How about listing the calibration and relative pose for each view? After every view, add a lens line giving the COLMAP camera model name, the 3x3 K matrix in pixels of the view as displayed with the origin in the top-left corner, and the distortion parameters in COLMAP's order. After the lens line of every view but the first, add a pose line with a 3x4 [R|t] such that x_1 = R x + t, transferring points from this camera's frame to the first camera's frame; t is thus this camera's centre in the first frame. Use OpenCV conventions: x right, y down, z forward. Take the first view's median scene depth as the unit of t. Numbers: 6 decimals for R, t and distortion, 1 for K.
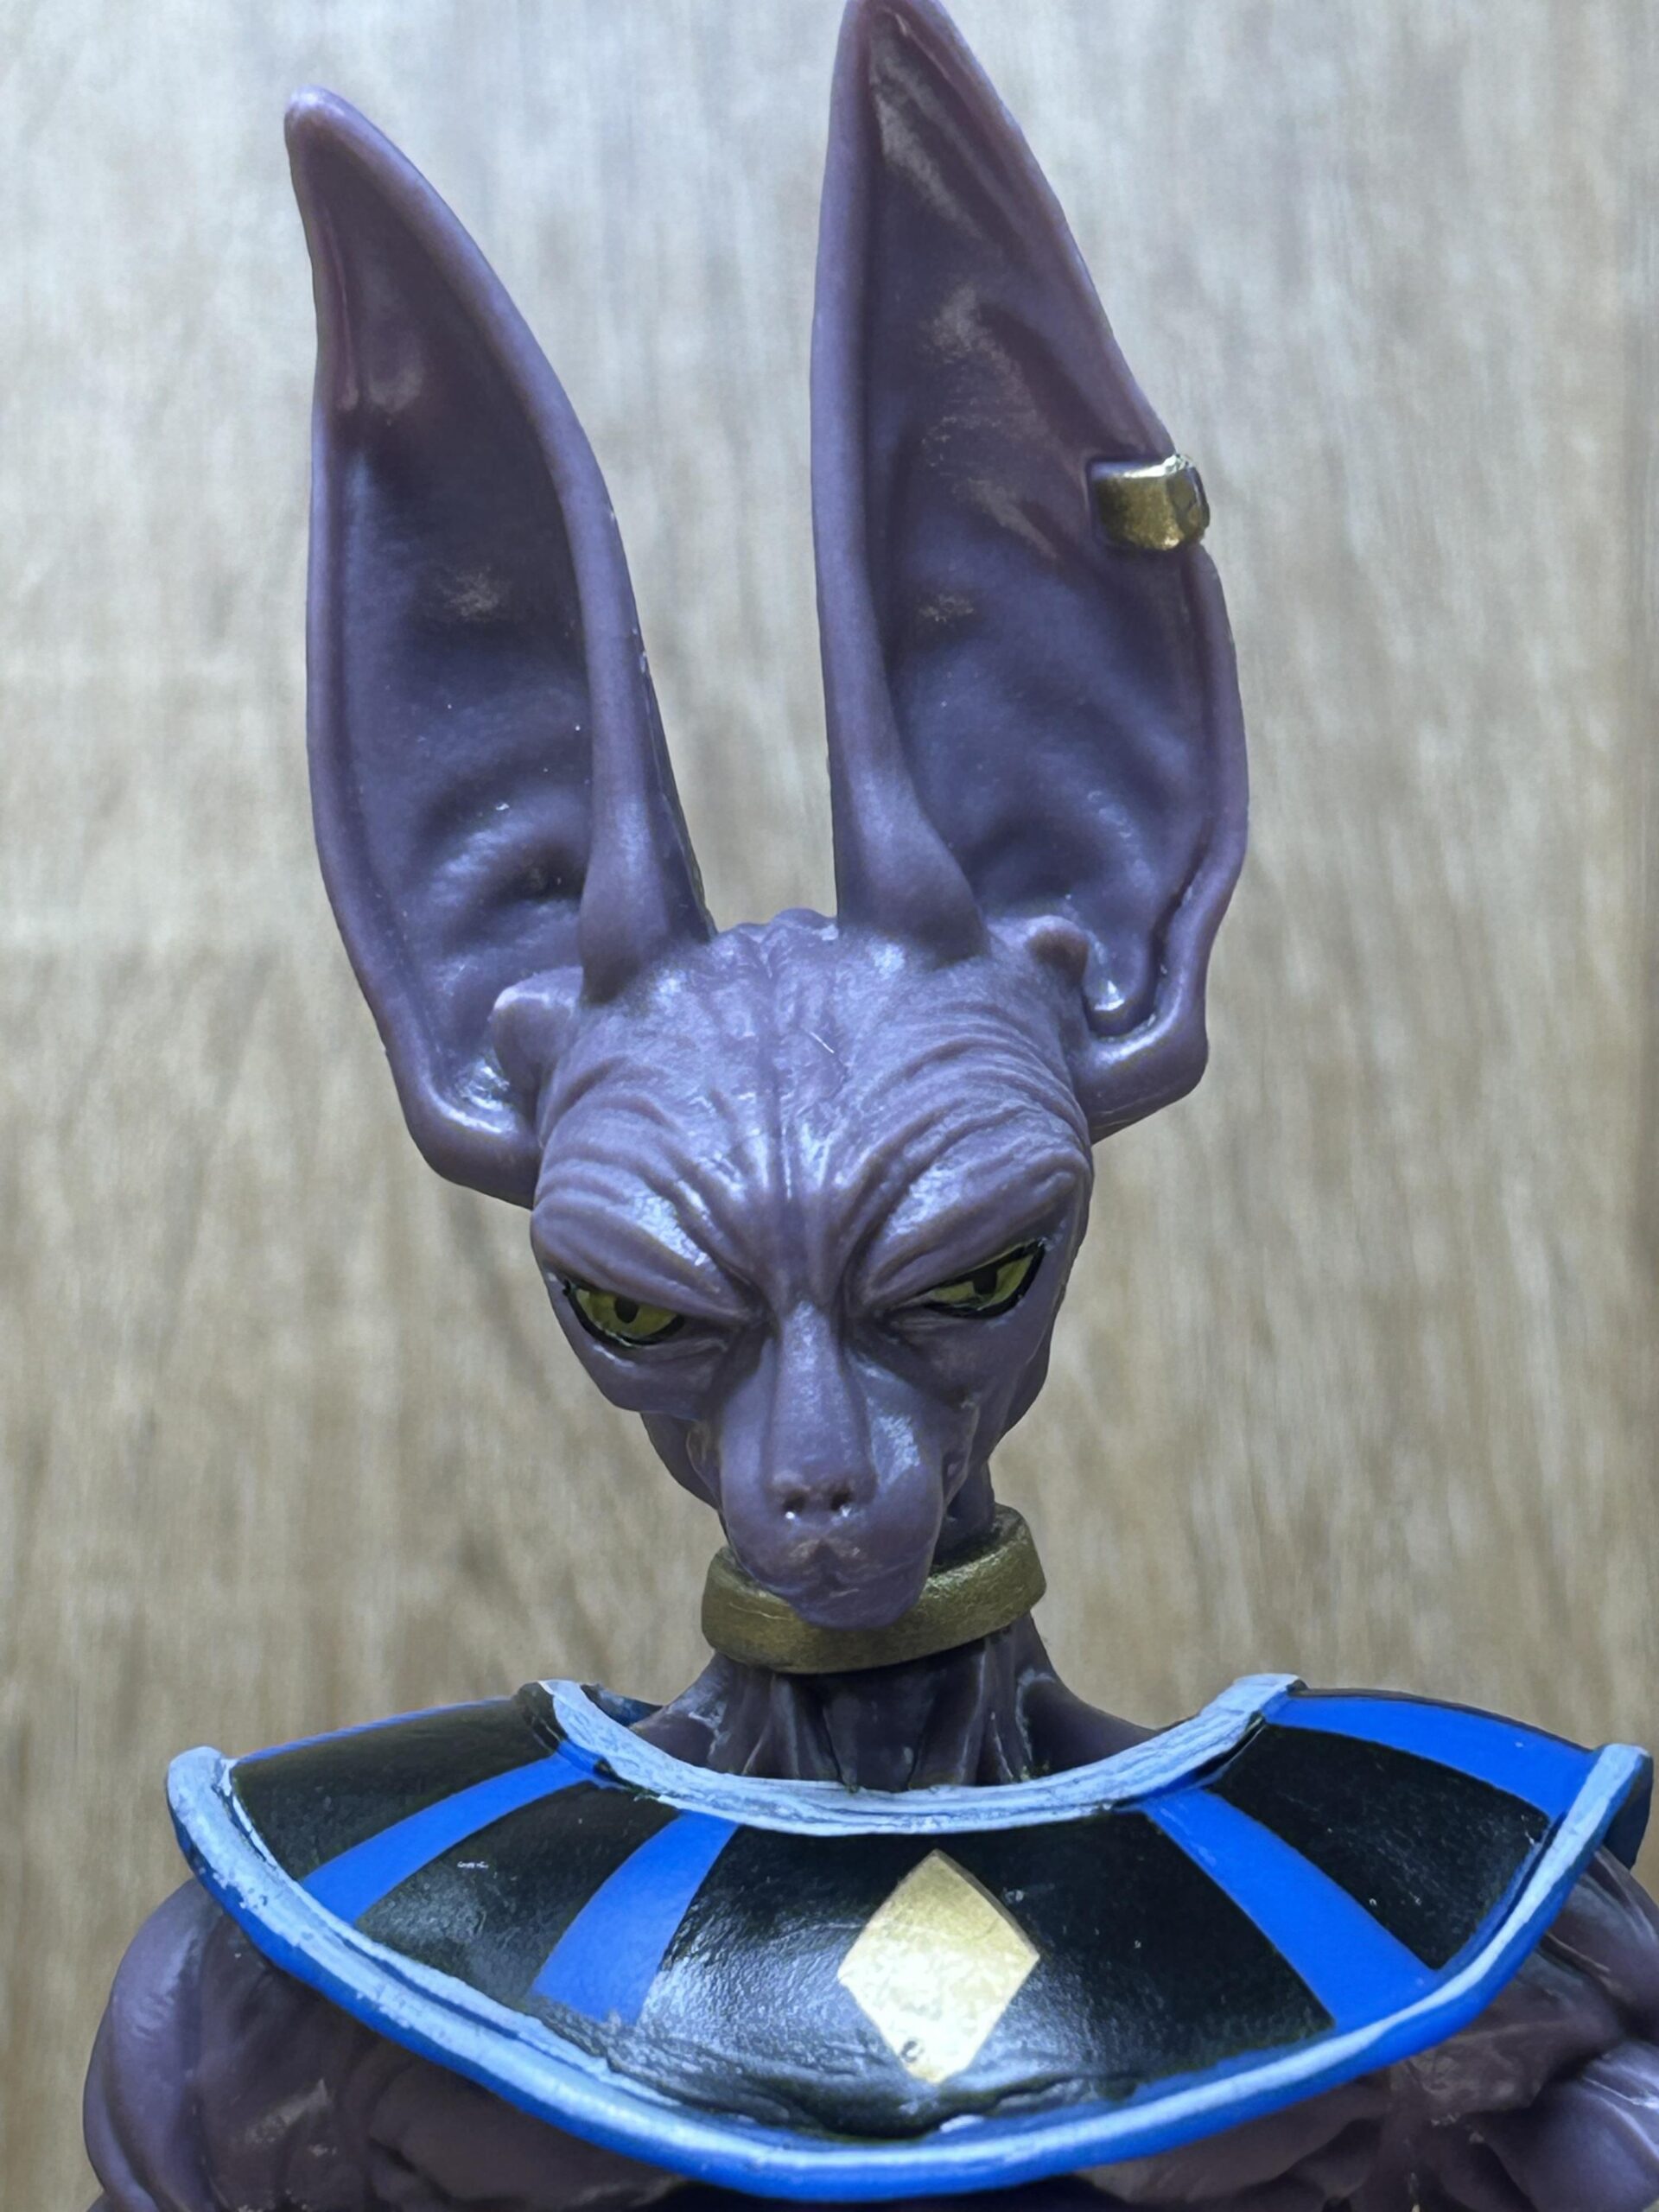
lens RADIAL K [[7071.1, 0, 829.1], [0, 7071.1, 1104.7], [0, 0, 1]] dist [0.252615, 0.000000]
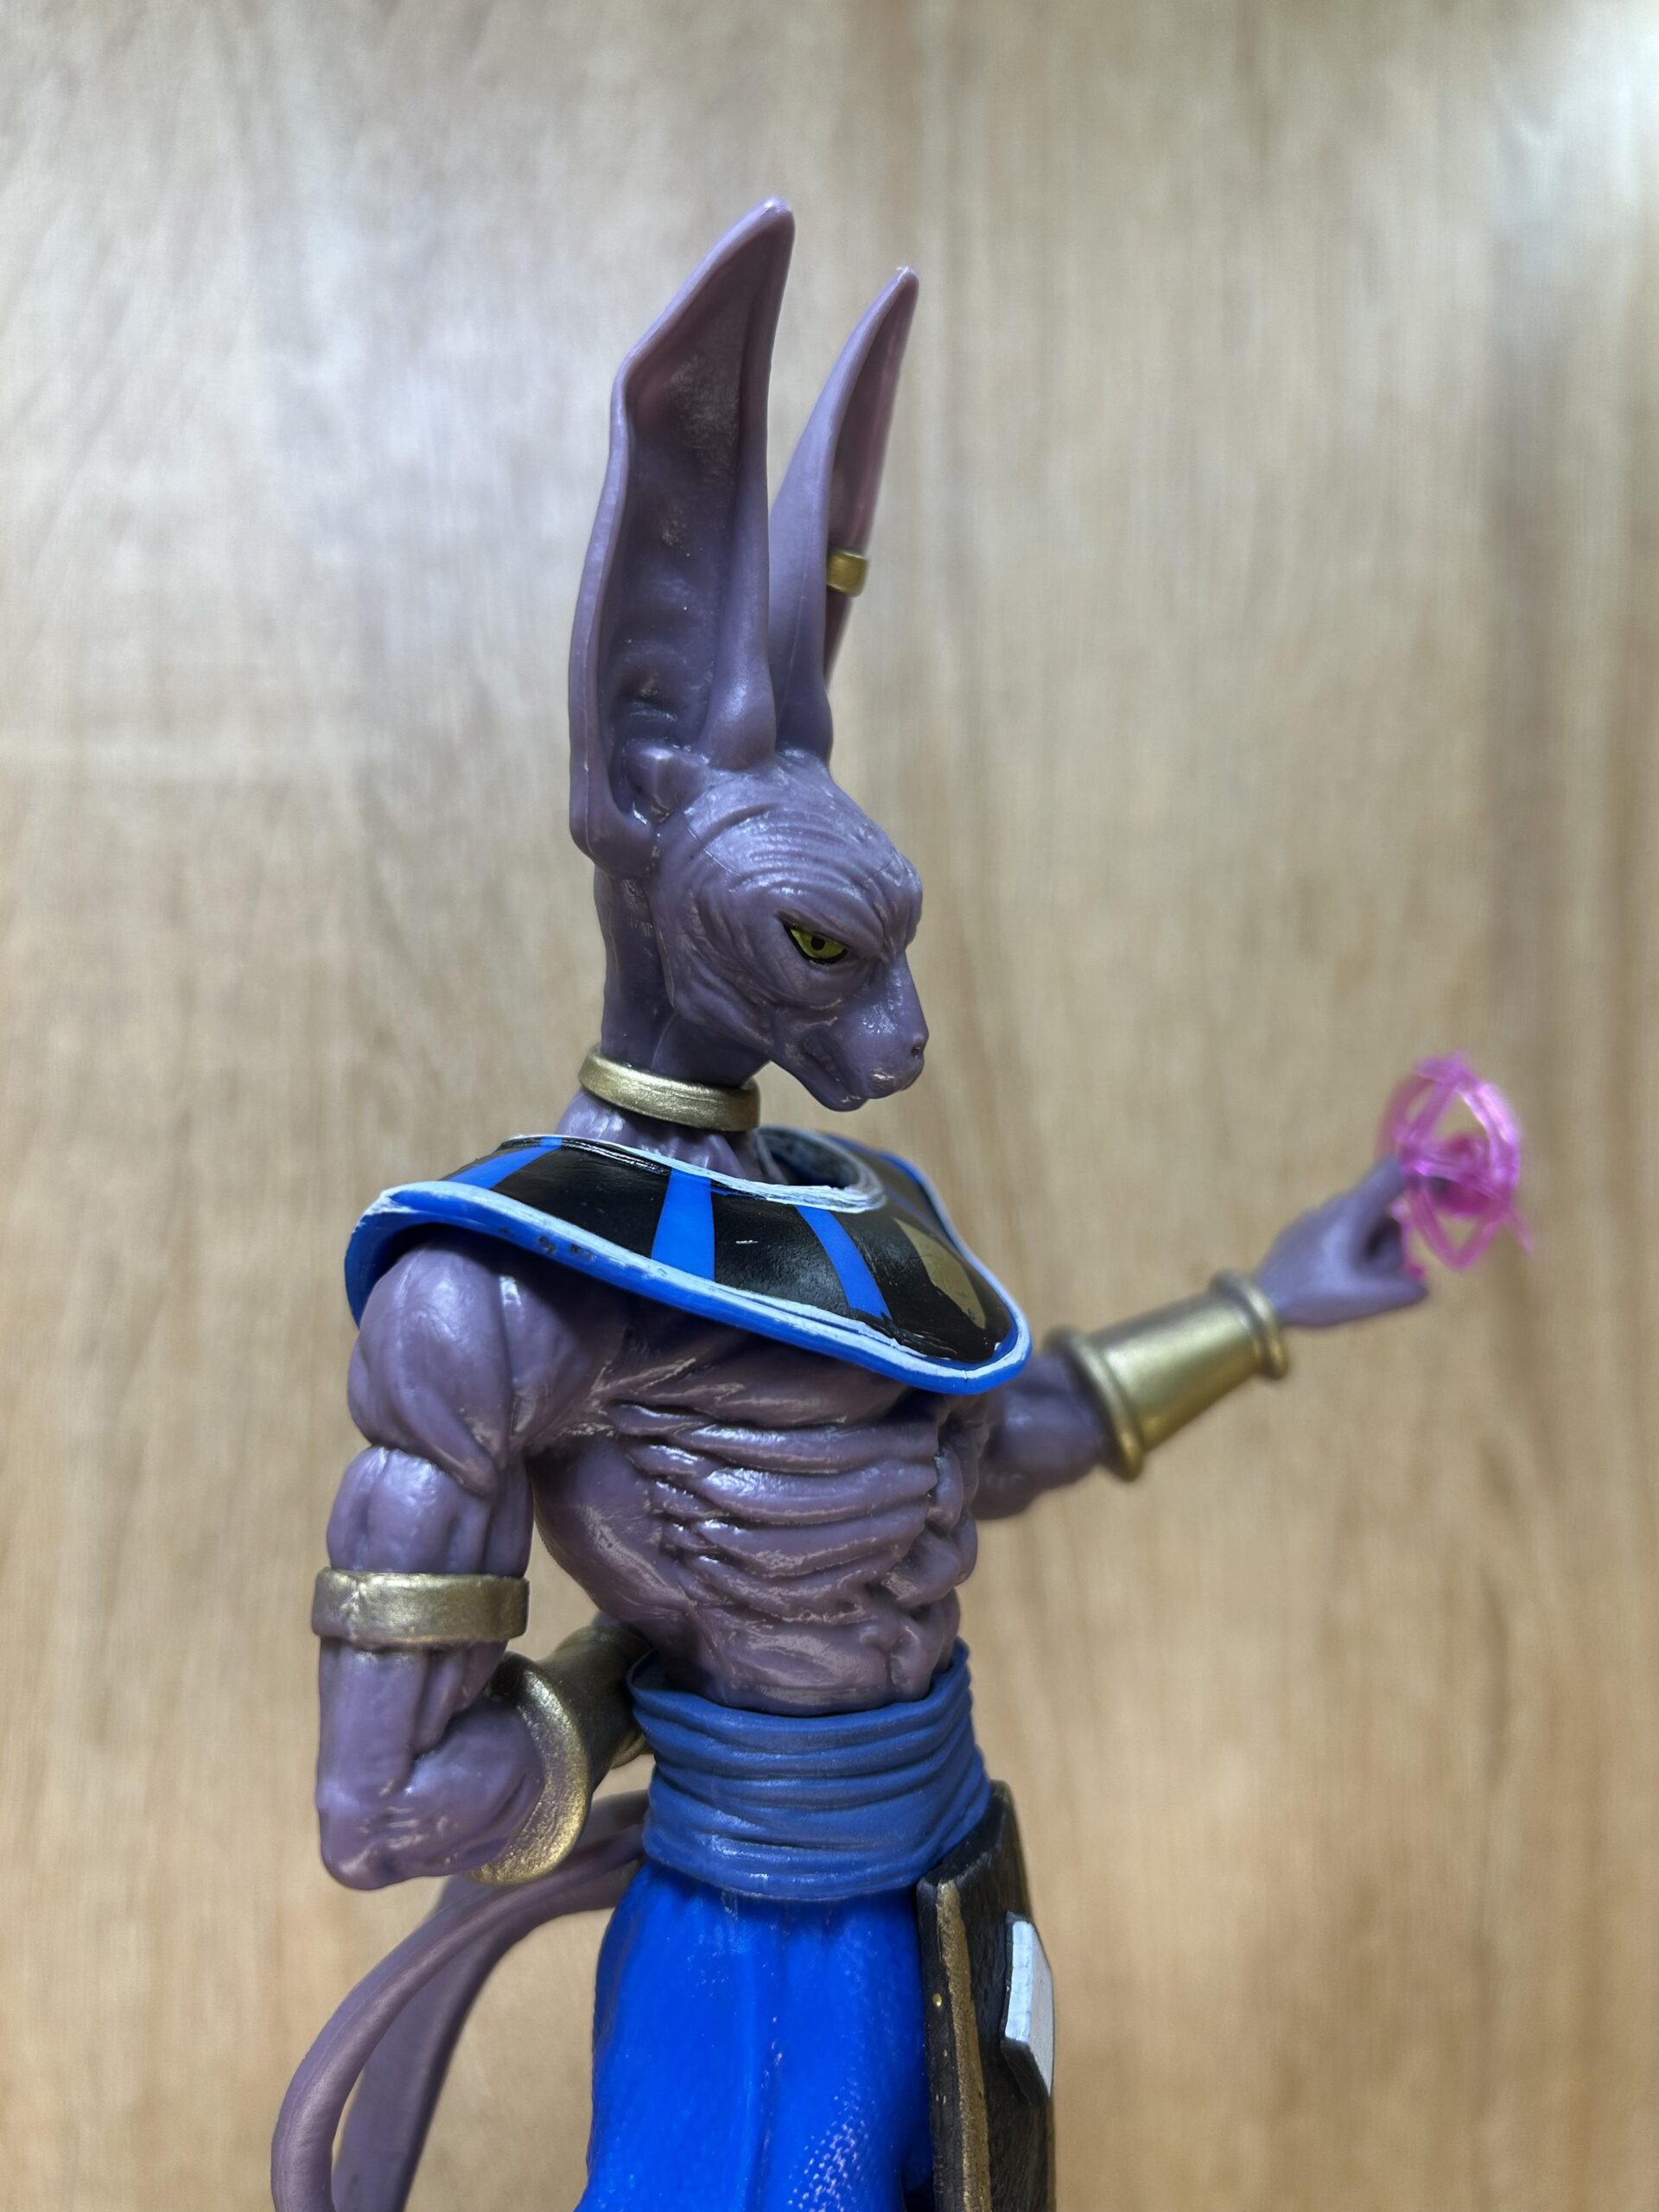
lens RADIAL K [[1803.3, 0, 820.0], [0, 1803.3, 1087.2], [0, 0, 1]] dist [0.004003, -0.041391]
pose [[0.990801, -0.002905, 0.135298, 0.023512], [-0.010937, 0.994780, 0.101456, 0.028311], [-0.134887, -0.102003, 0.985597, 0.629888]]
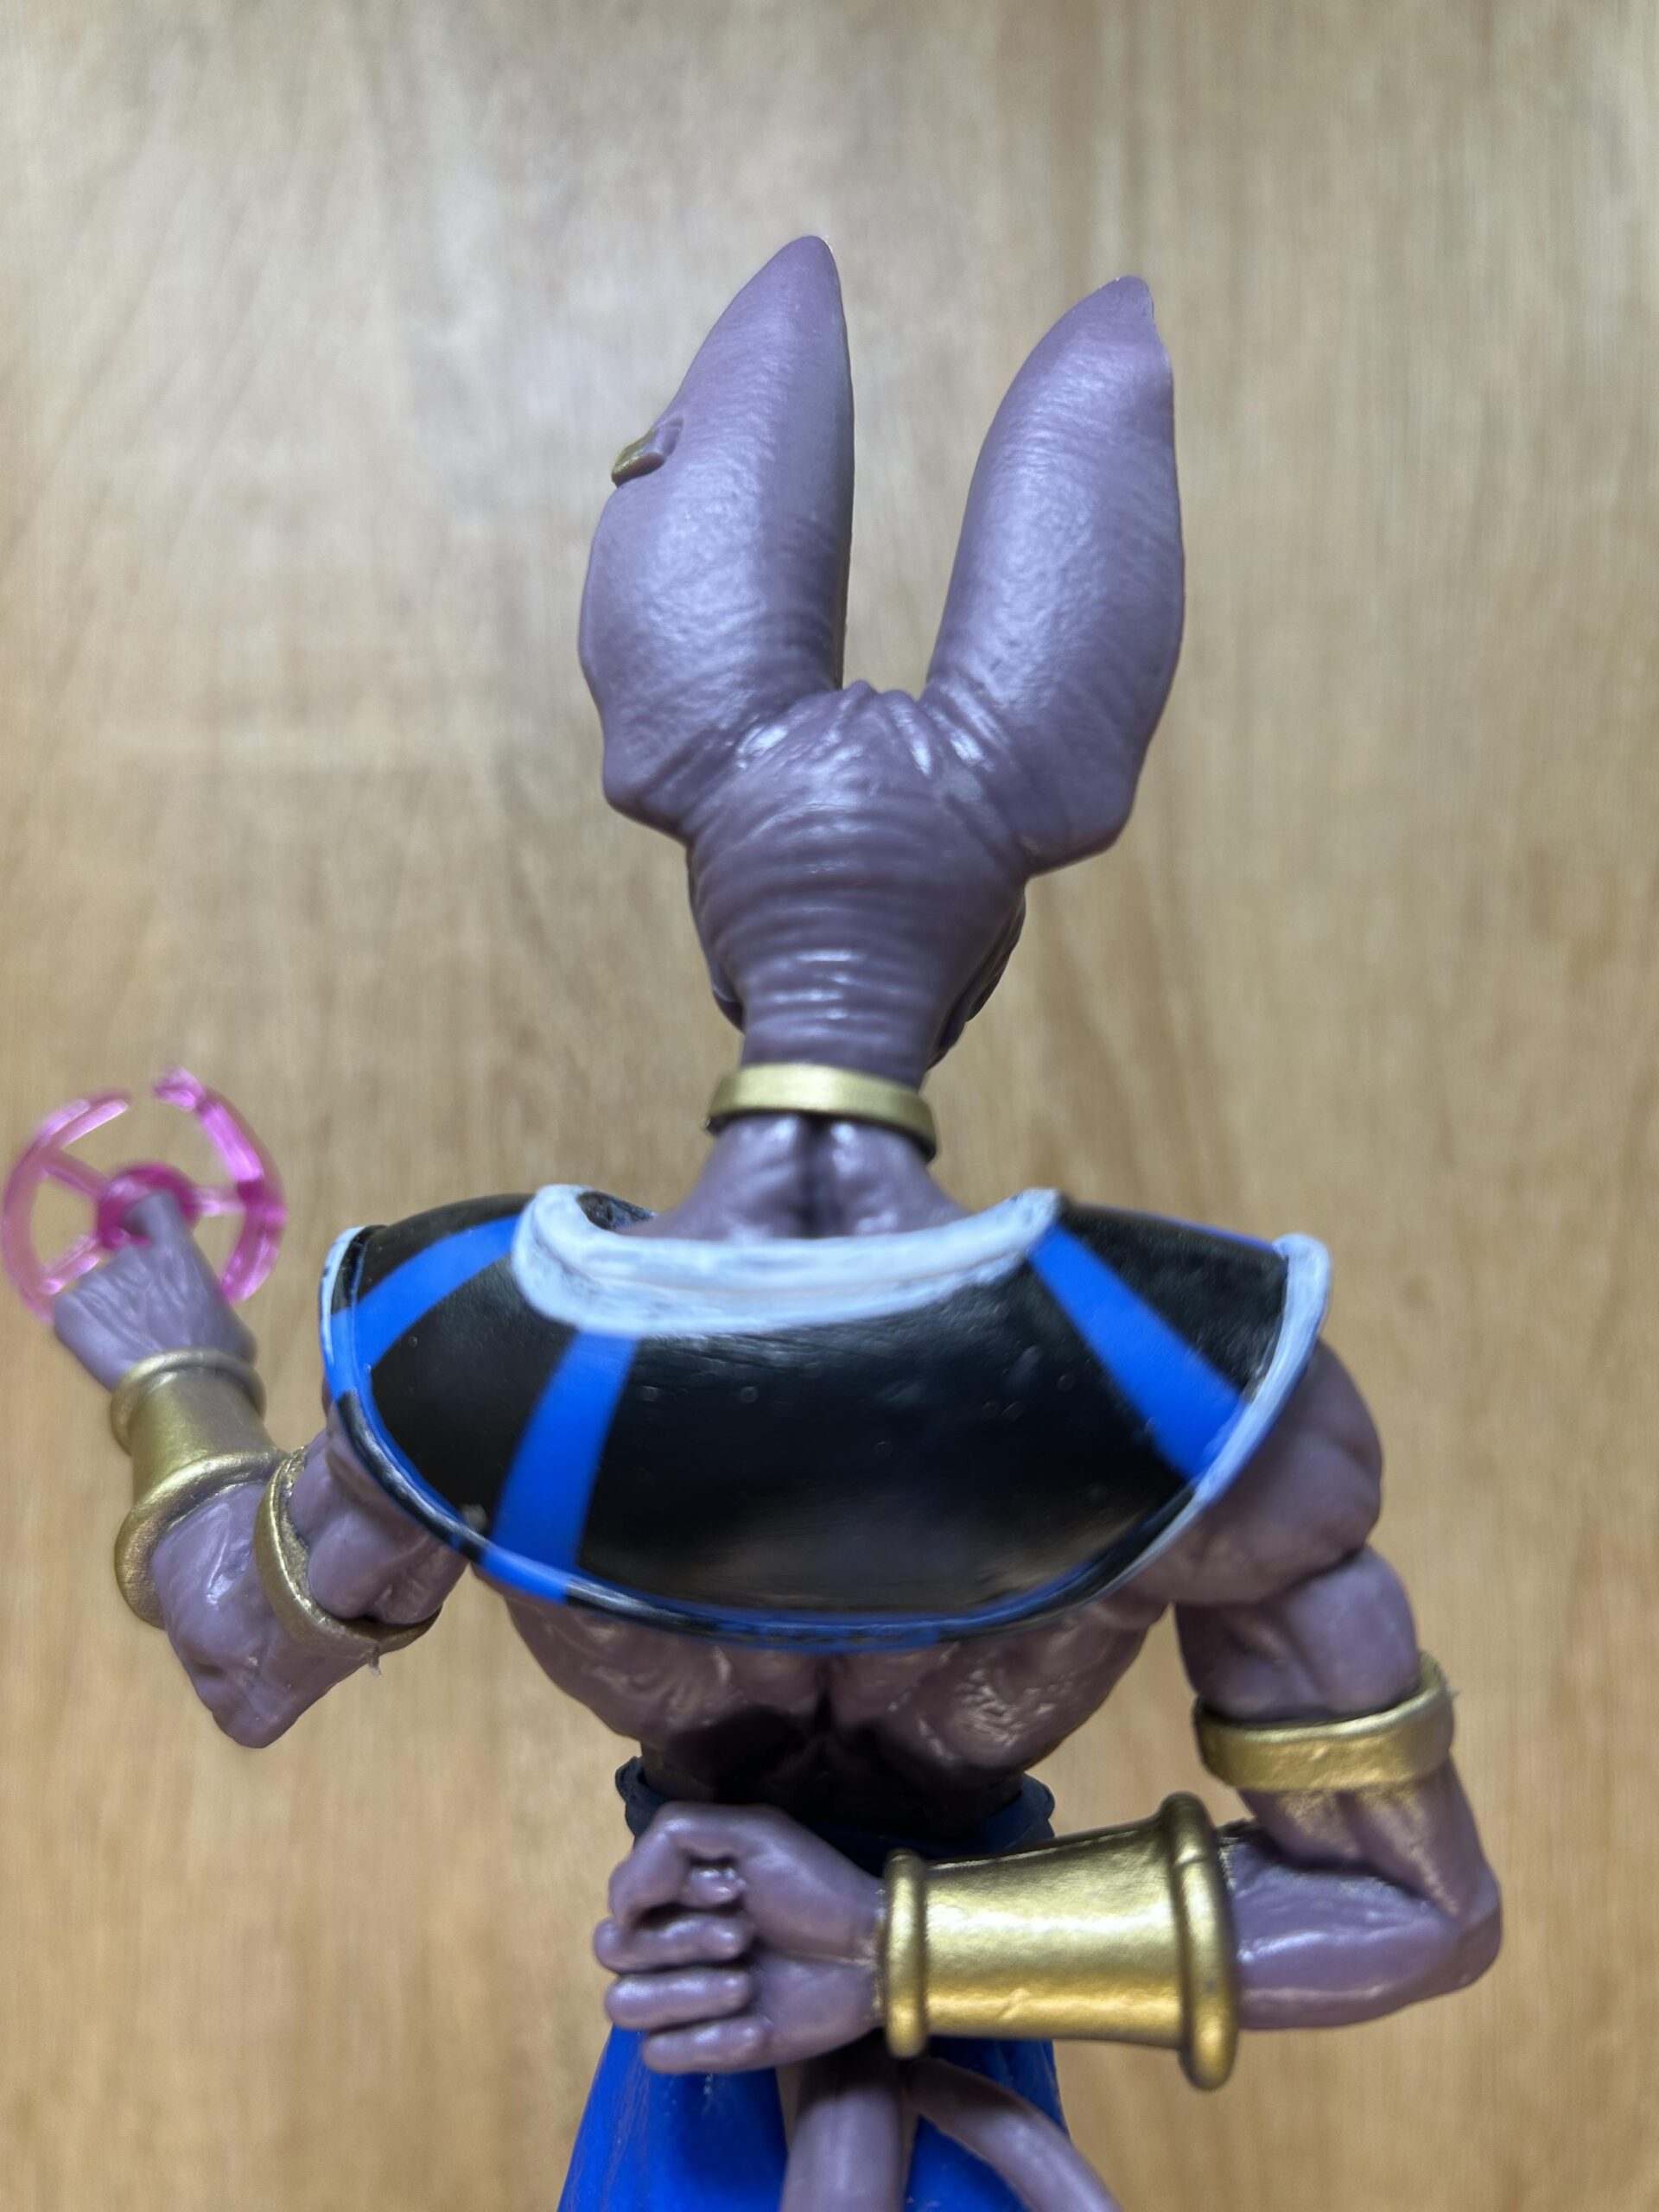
lens RADIAL K [[1803.3, 0, 817.0], [0, 1803.3, 1077.3], [0, 0, 1]] dist [0.004003, -0.041391]
pose [[0.999932, -0.006929, 0.009432, 0.063773], [0.005805, 0.993420, 0.114385, 0.018682], [-0.010162, -0.114323, 0.993392, 0.703077]]
